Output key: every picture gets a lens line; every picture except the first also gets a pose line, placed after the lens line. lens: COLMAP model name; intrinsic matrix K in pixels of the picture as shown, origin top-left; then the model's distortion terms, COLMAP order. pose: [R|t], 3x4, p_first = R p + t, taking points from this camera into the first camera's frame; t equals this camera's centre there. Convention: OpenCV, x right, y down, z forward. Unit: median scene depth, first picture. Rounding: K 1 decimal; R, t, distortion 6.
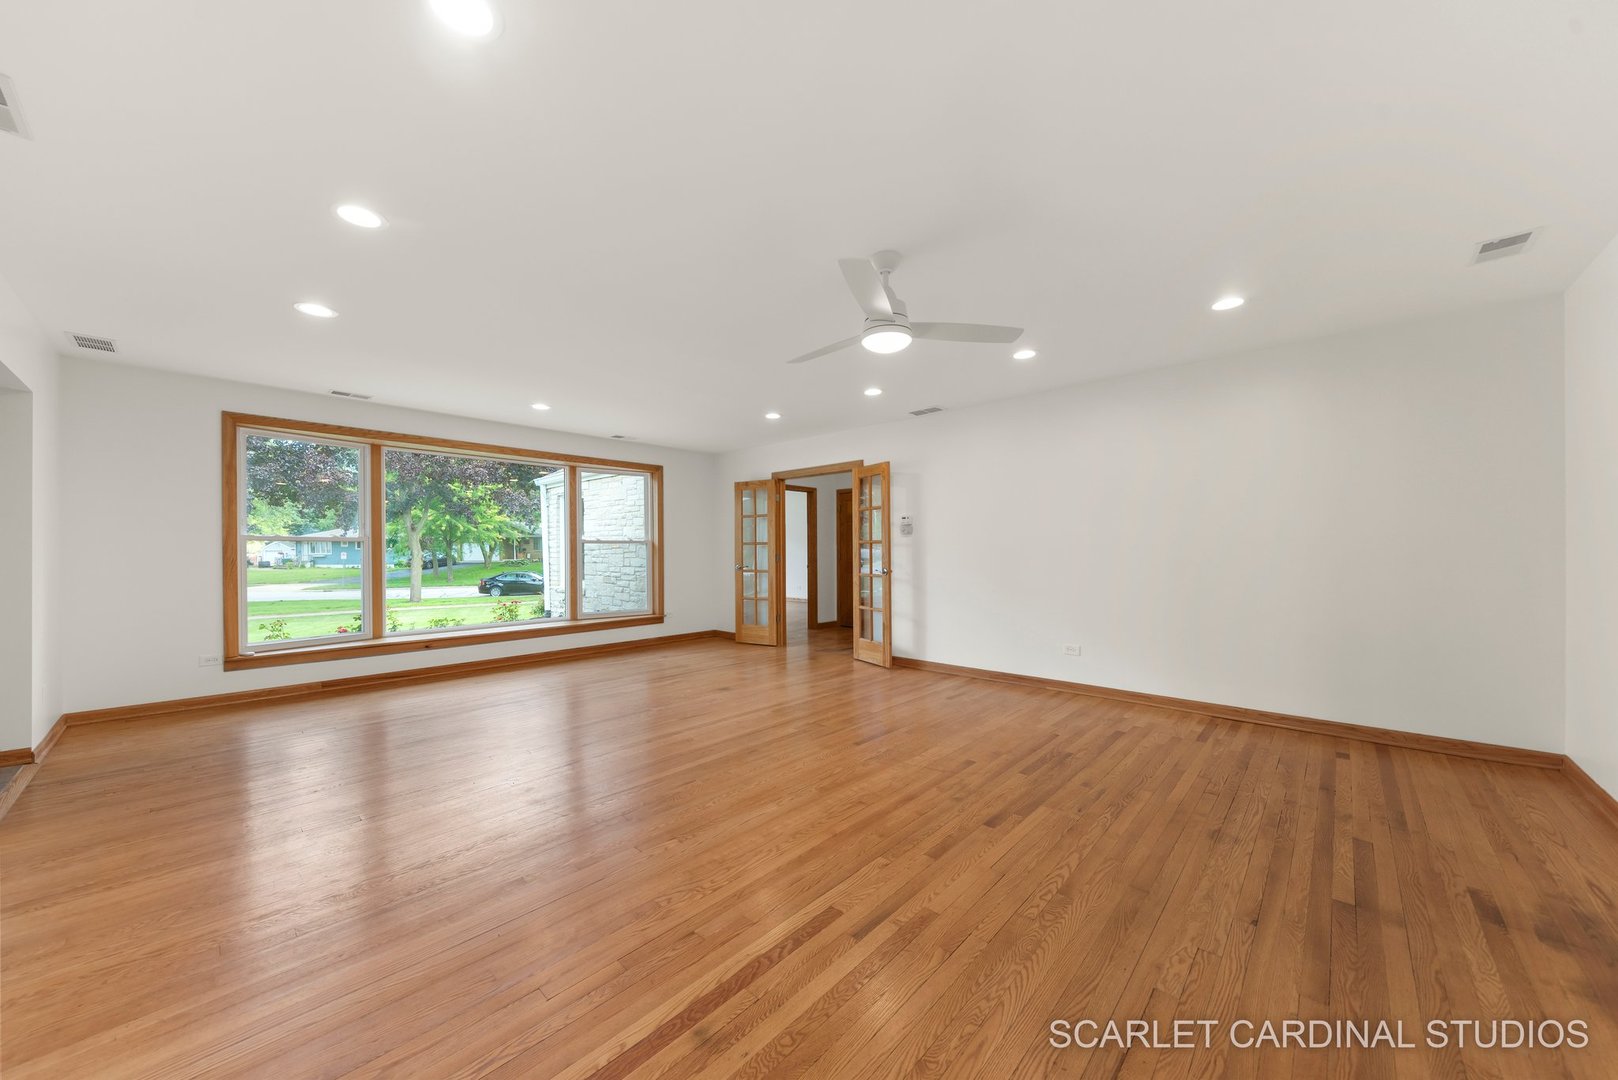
lens RADIAL K [[568.8, 0, 795.8], [0, 568.8, 552.8], [0, 0, 1]] dist [0.018027, -0.008789]
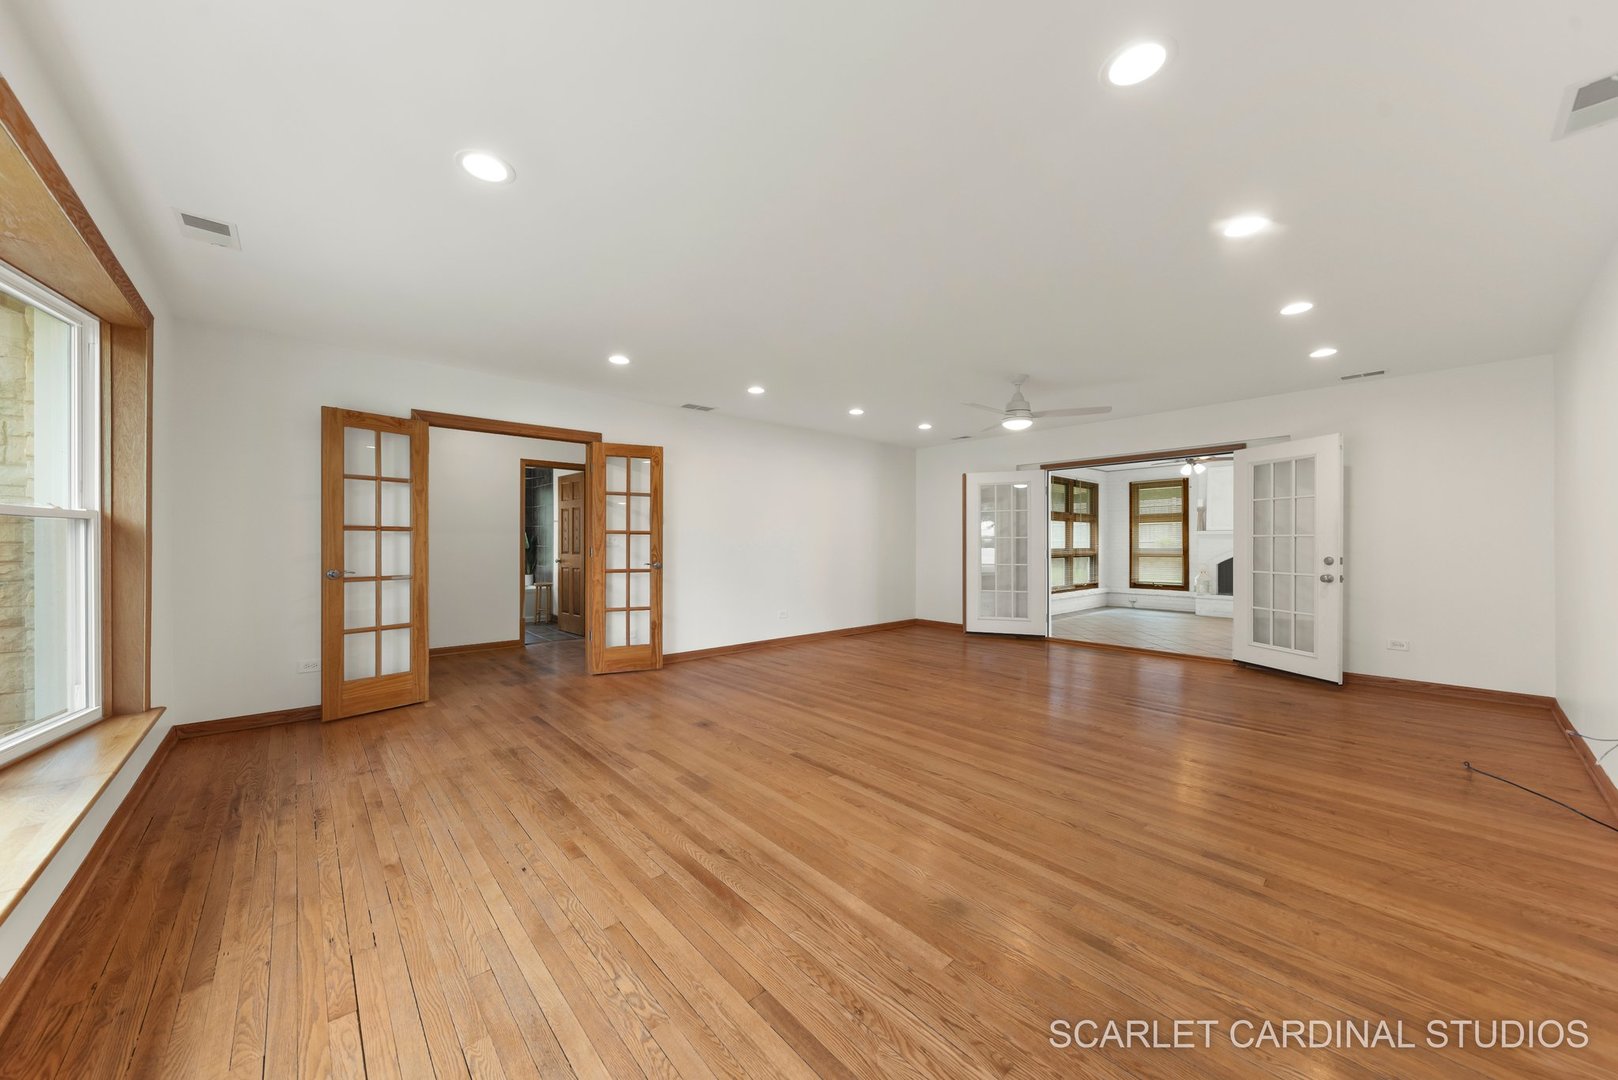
lens RADIAL K [[568.8, 0, 795.8], [0, 568.8, 552.8], [0, 0, 1]] dist [0.018027, -0.008789]
pose [[0.077810, -0.011618, 0.996901, -0.977692], [-0.003102, 0.999924, 0.011896, -0.000383], [-0.996963, -0.004018, 0.077768, 0.911155]]
